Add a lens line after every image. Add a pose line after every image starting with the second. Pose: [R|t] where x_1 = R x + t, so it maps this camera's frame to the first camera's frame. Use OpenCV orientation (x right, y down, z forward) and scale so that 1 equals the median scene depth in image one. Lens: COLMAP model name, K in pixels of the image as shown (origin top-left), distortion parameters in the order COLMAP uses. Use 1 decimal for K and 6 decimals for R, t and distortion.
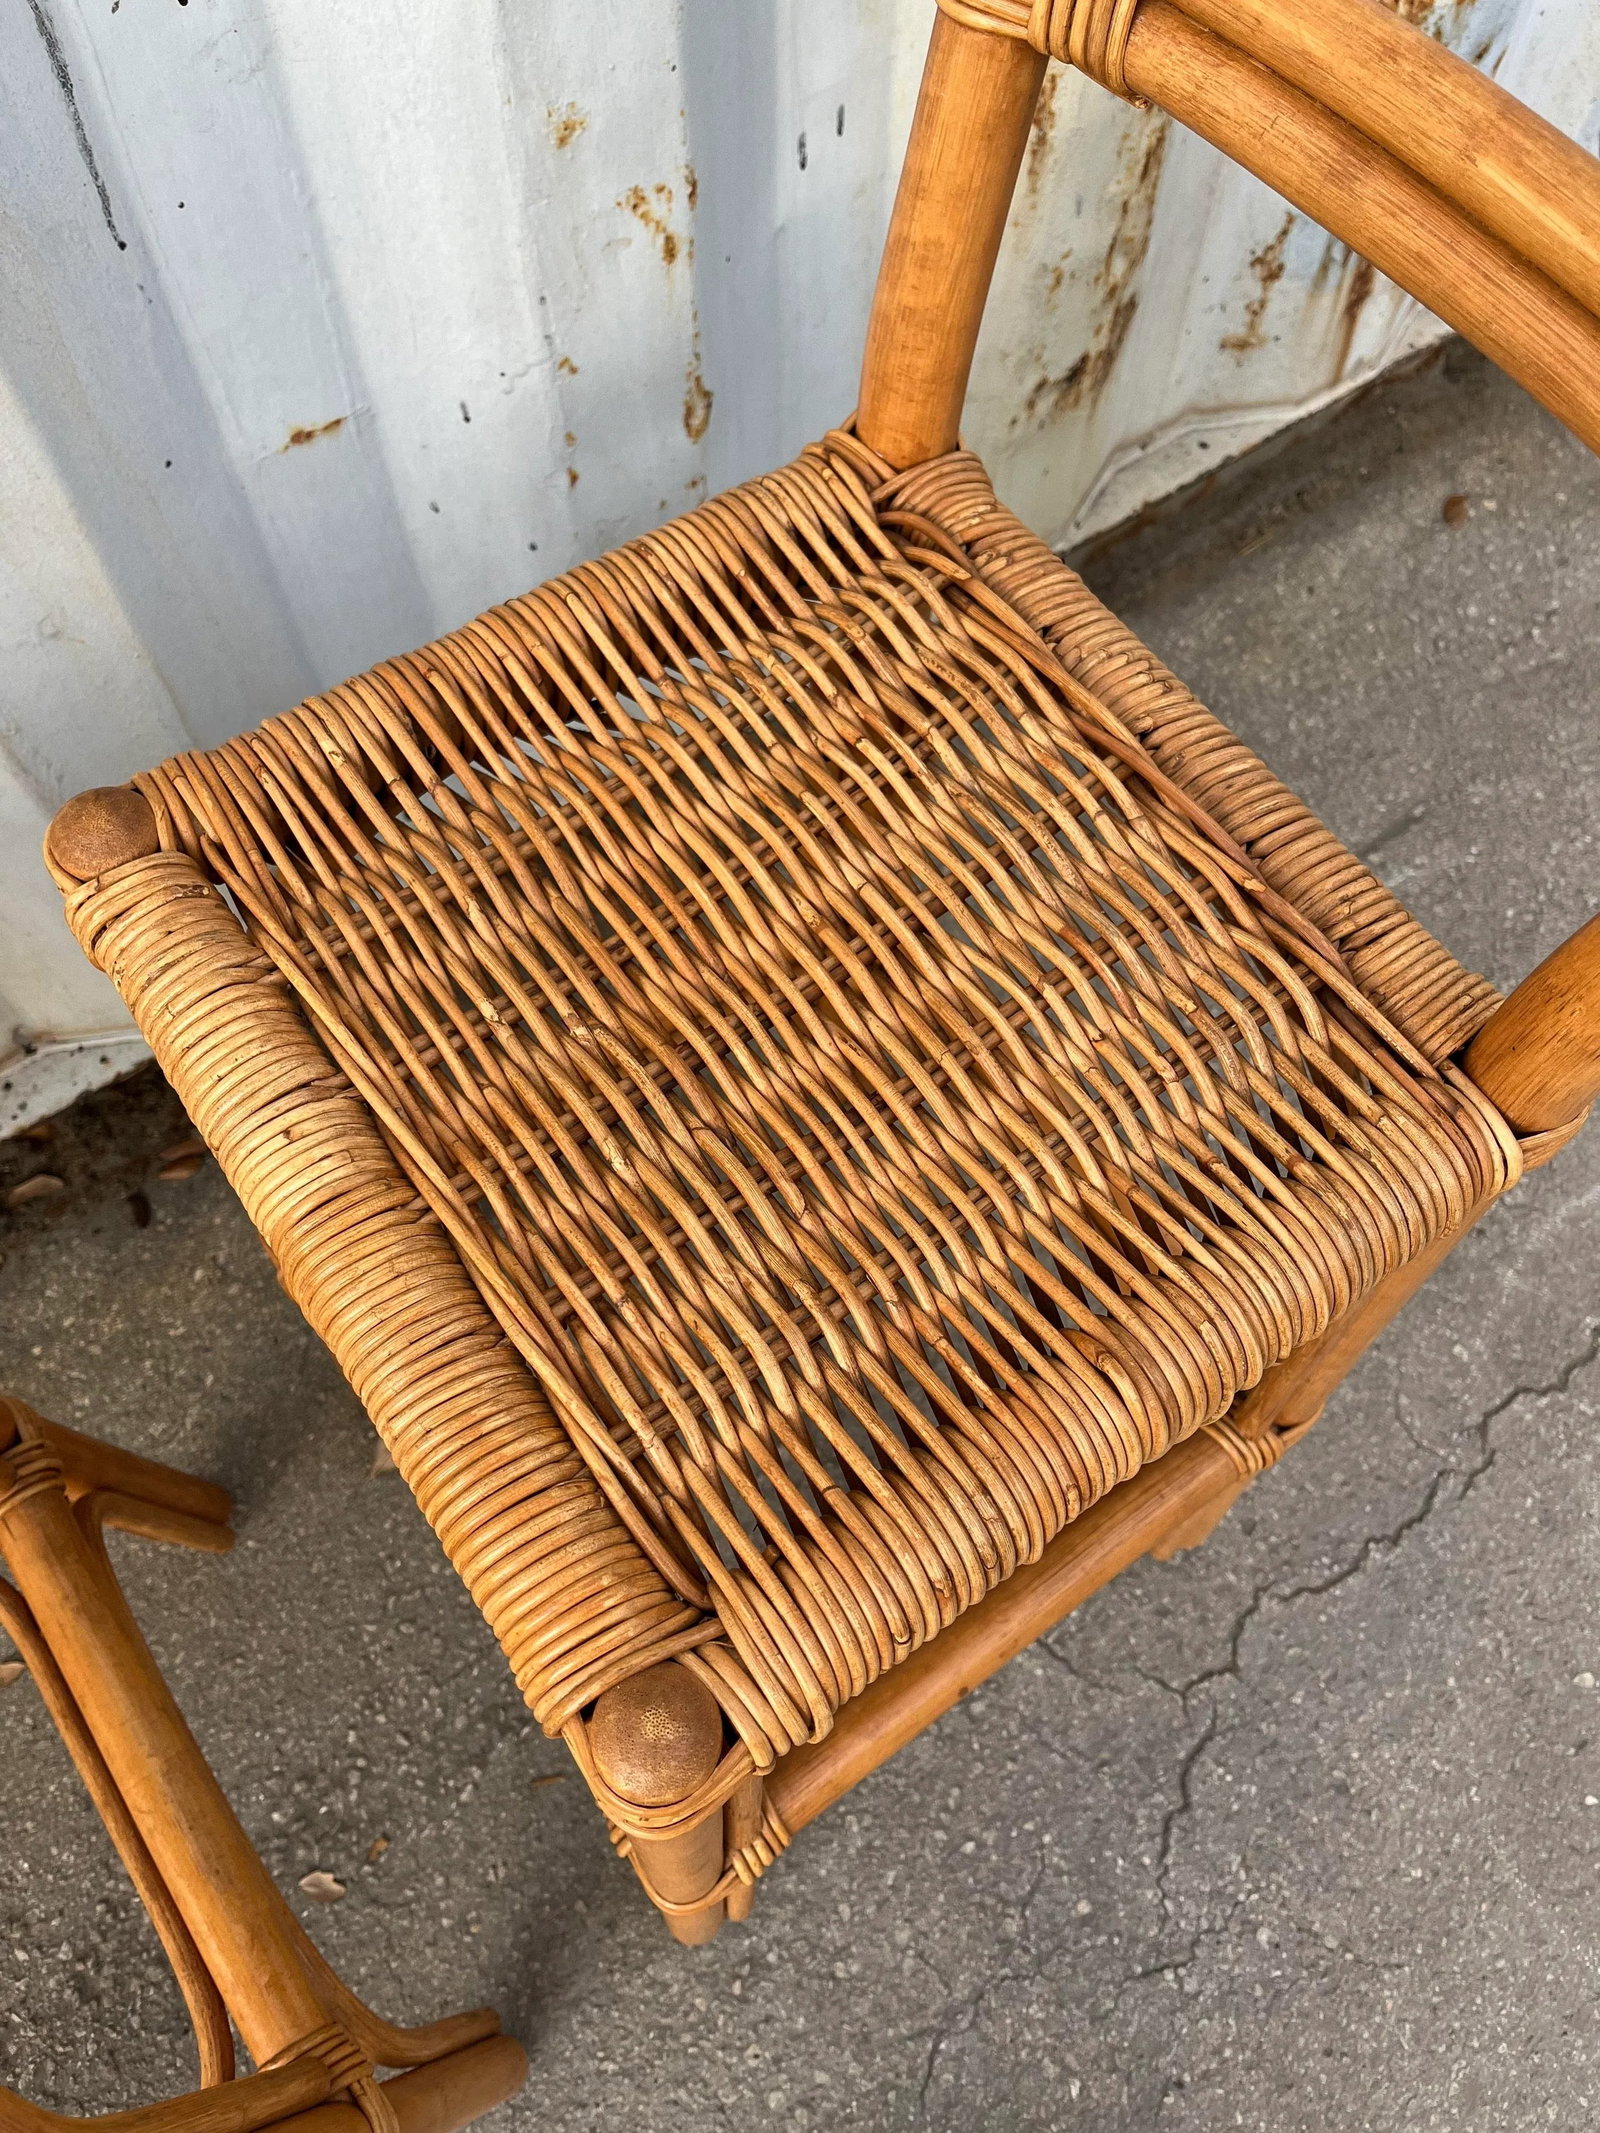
lens RADIAL K [[1634.3, 0, 795.3], [0, 1634.3, 1079.6], [0, 0, 1]] dist [0.062151, -0.101697]
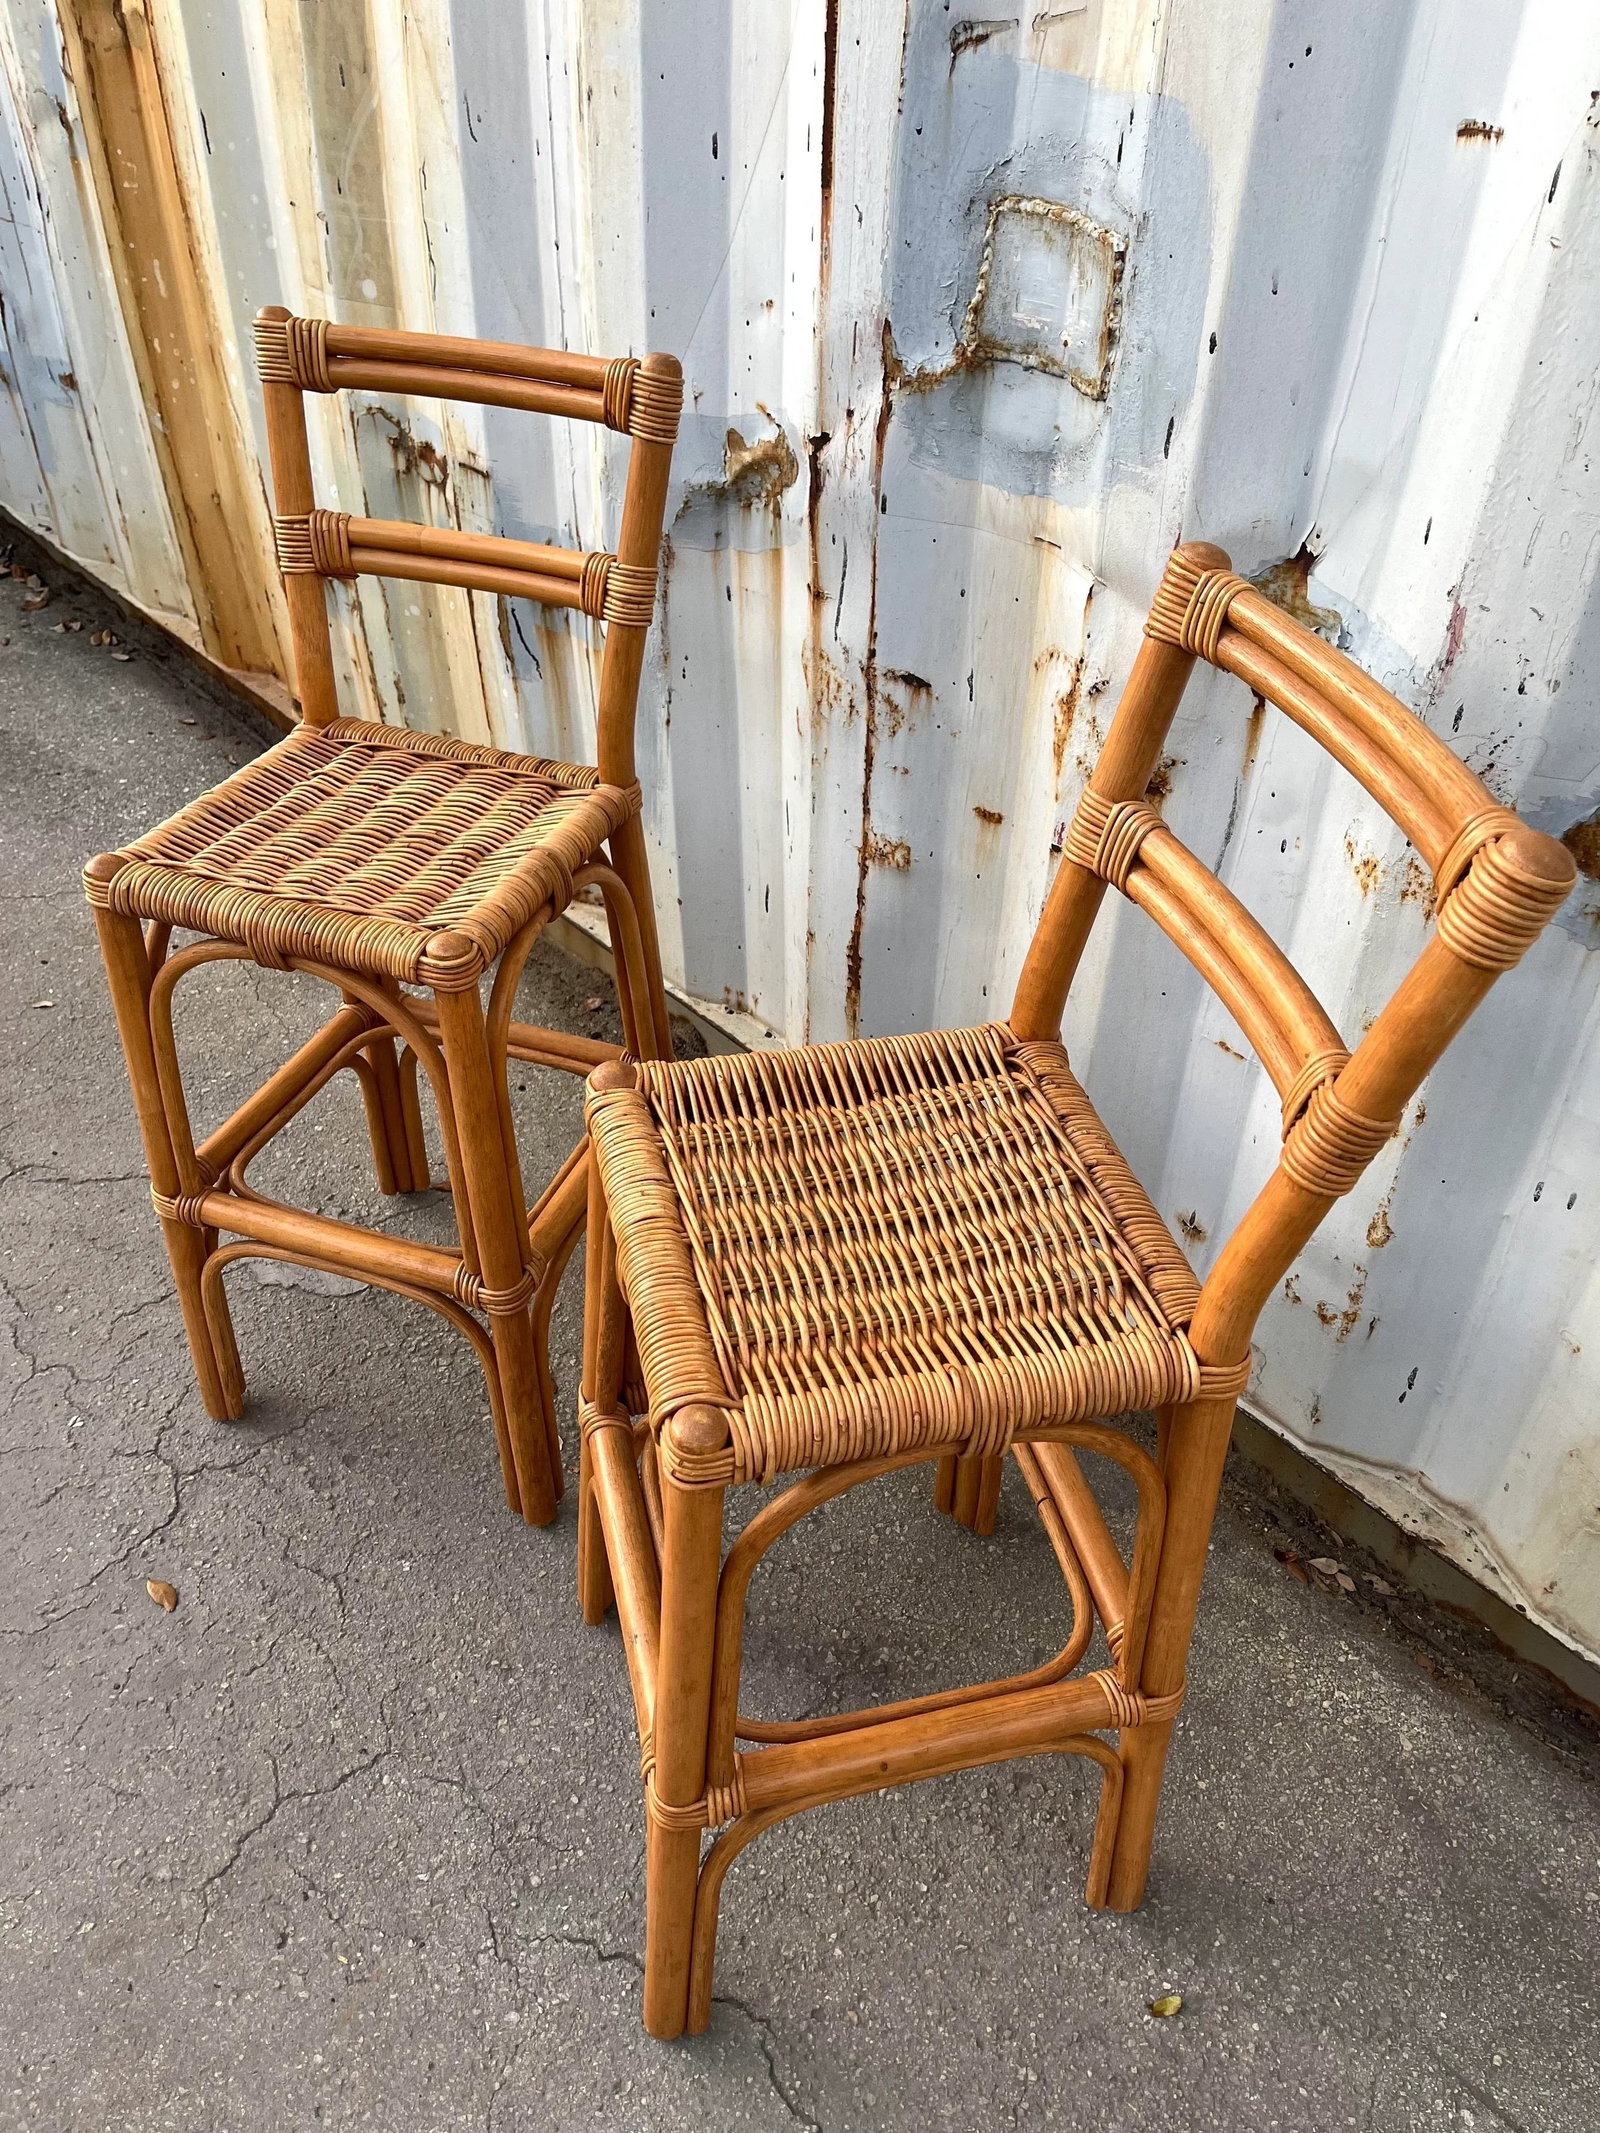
lens RADIAL K [[1619.6, 0, 808.4], [0, 1619.6, 1076.6], [0, 0, 1]] dist [0.039404, -0.043576]
pose [[0.112795, 0.611376, -0.783260, 0.872583], [-0.905248, 0.388219, 0.172663, -0.213508], [0.409638, 0.689569, 0.597236, -0.204583]]
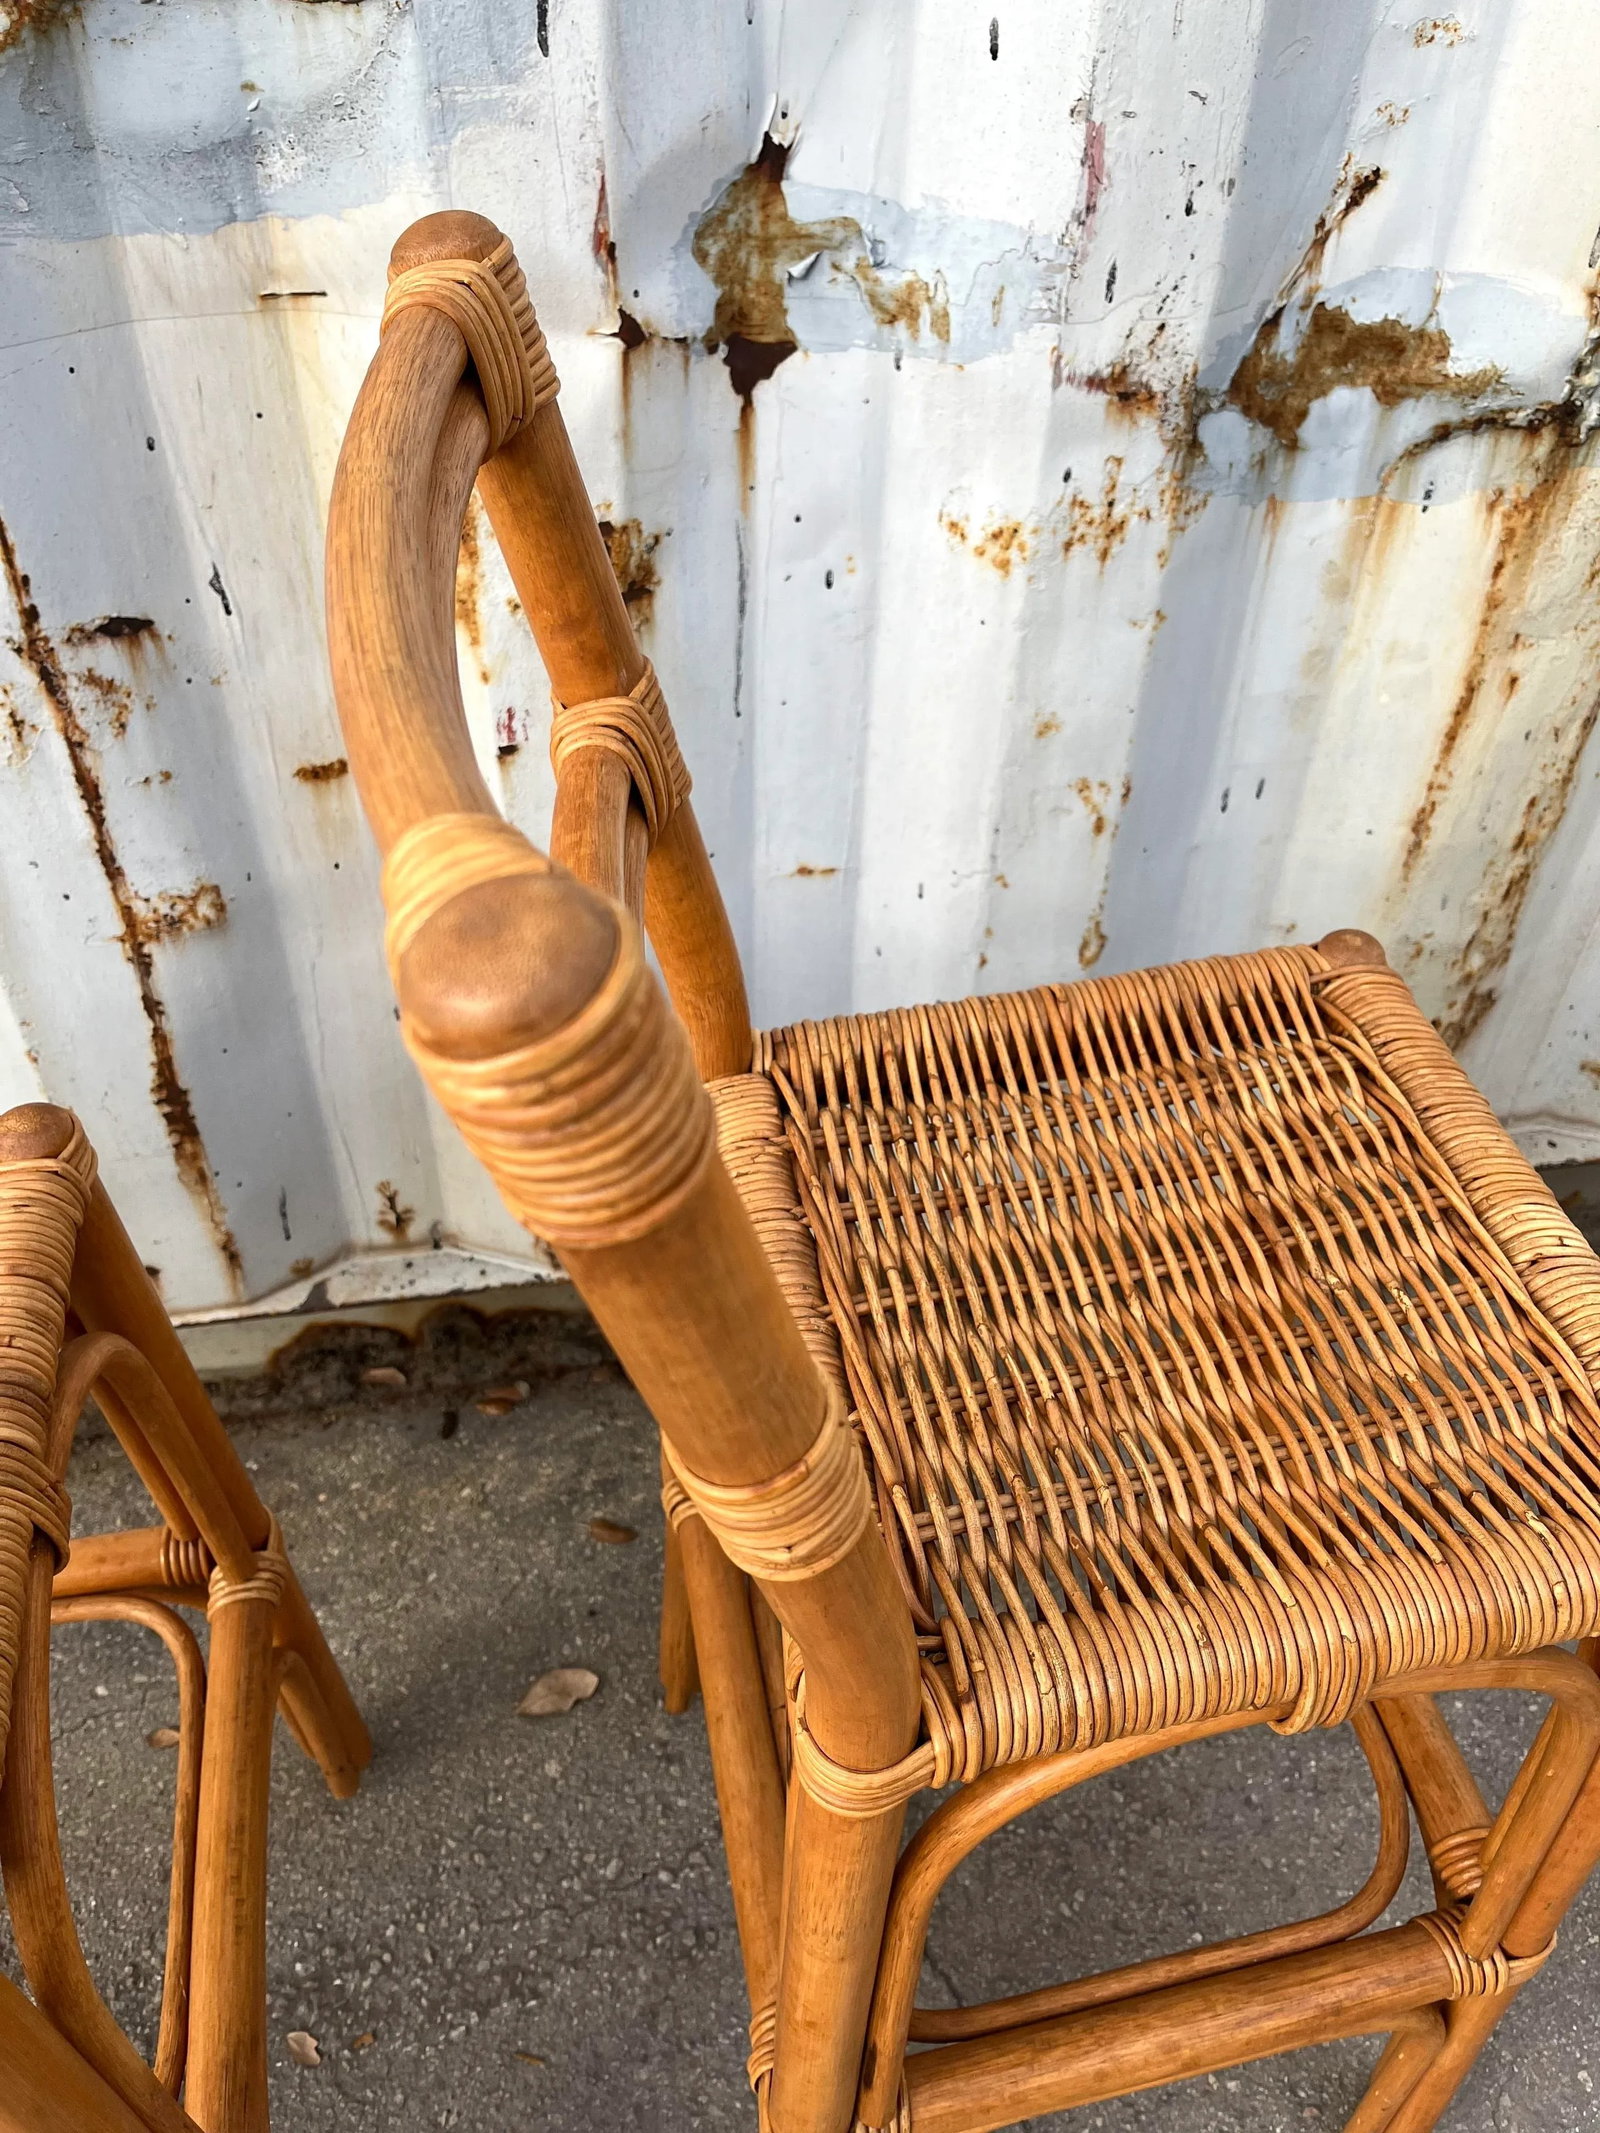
lens RADIAL K [[1634.2, 0, 800.2], [0, 1634.2, 1057.8], [0, 0, 1]] dist [0.058371, -0.092212]
pose [[0.905639, 0.293698, -0.305876, 0.136741], [-0.389054, 0.862423, -0.323827, 0.161054], [0.168687, 0.412272, 0.895308, -0.148971]]
